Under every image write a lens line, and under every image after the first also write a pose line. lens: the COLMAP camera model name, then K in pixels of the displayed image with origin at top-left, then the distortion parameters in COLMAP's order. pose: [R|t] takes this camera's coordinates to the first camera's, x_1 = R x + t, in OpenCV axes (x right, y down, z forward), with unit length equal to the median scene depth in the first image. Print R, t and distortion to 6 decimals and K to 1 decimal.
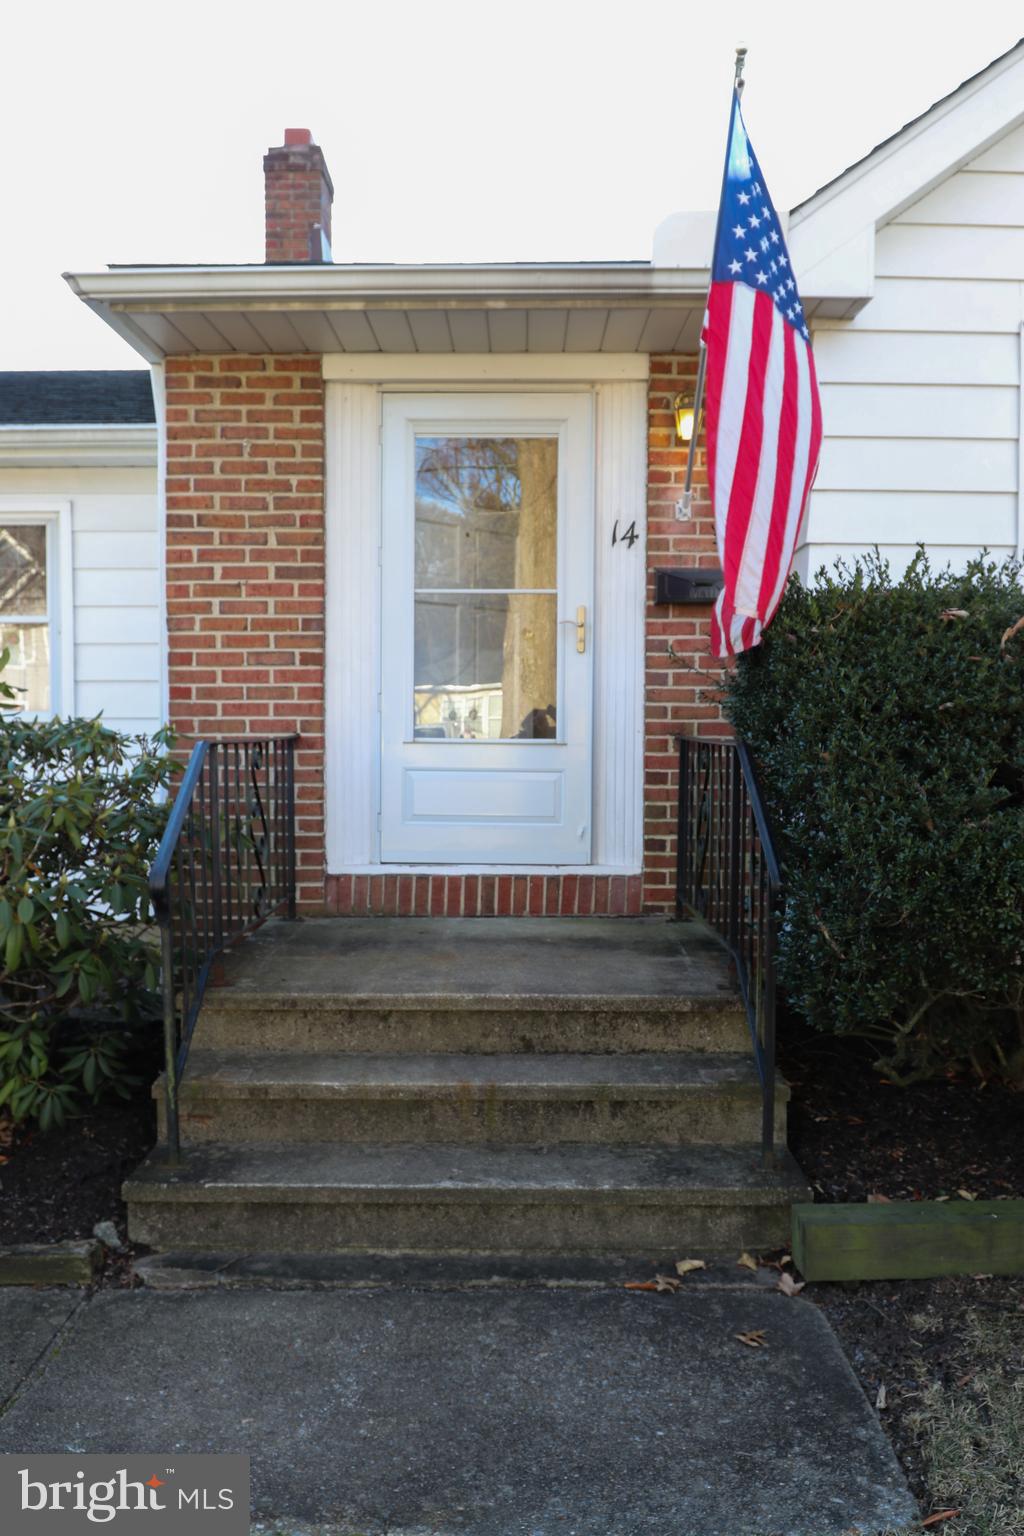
lens RADIAL K [[1128.2, 0, 508.7], [0, 1128.2, 766.9], [0, 0, 1]] dist [-0.025709, -0.007934]
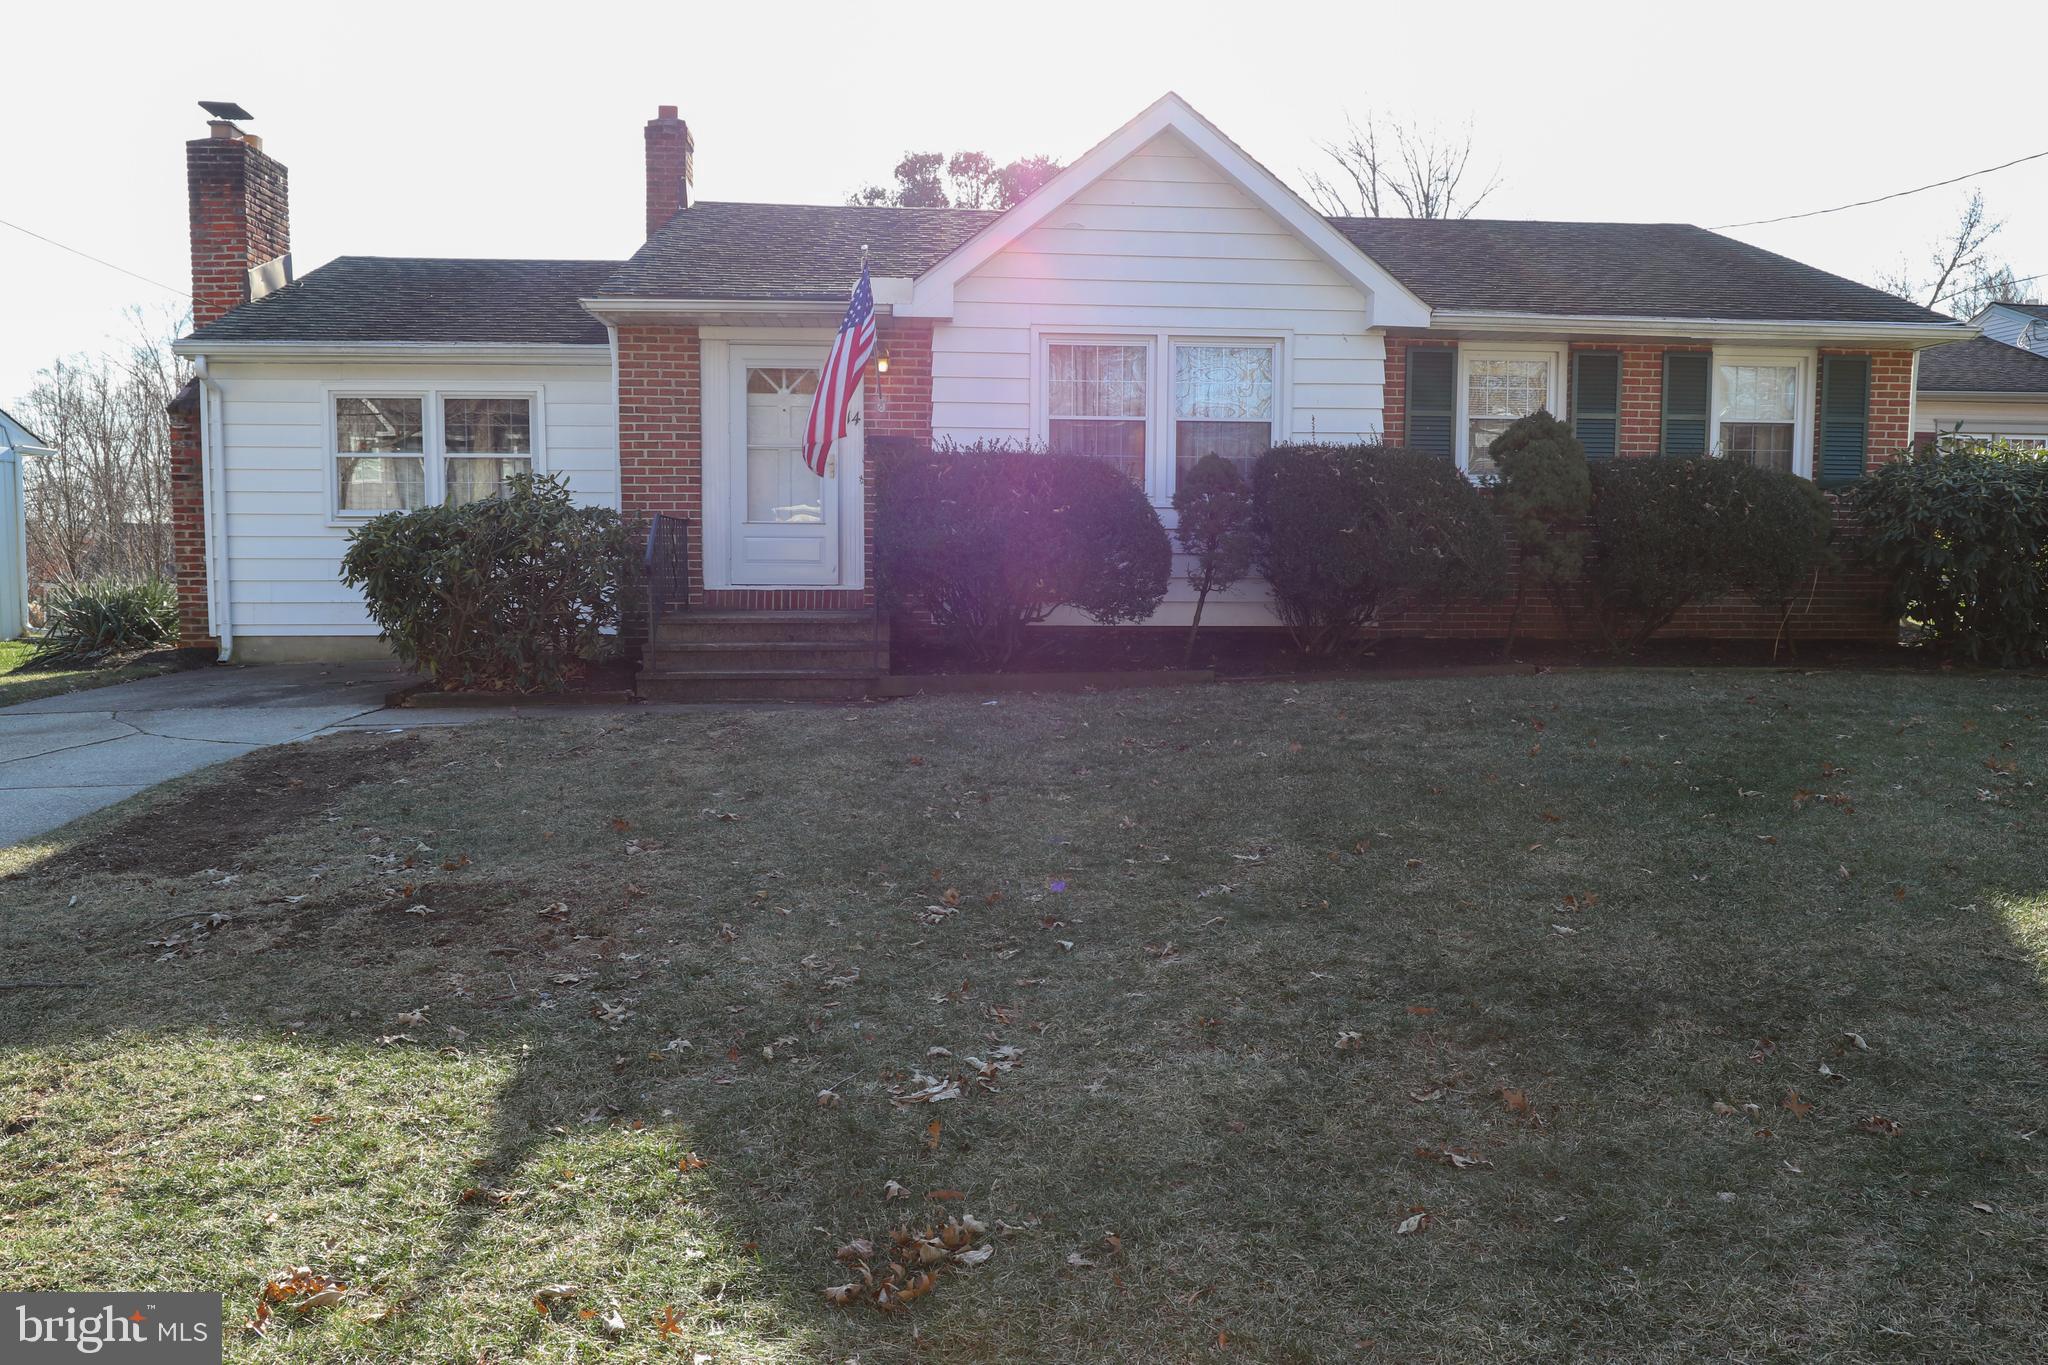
lens RADIAL K [[1504.2, 0, 1063.2], [0, 1504.2, 673.6], [0, 0, 1]] dist [-0.025709, -0.007934]
pose [[0.994803, -0.007667, 0.101526, 0.199799], [0.003883, 0.999292, 0.037420, 0.148488], [-0.101741, -0.036831, 0.994129, -1.710379]]
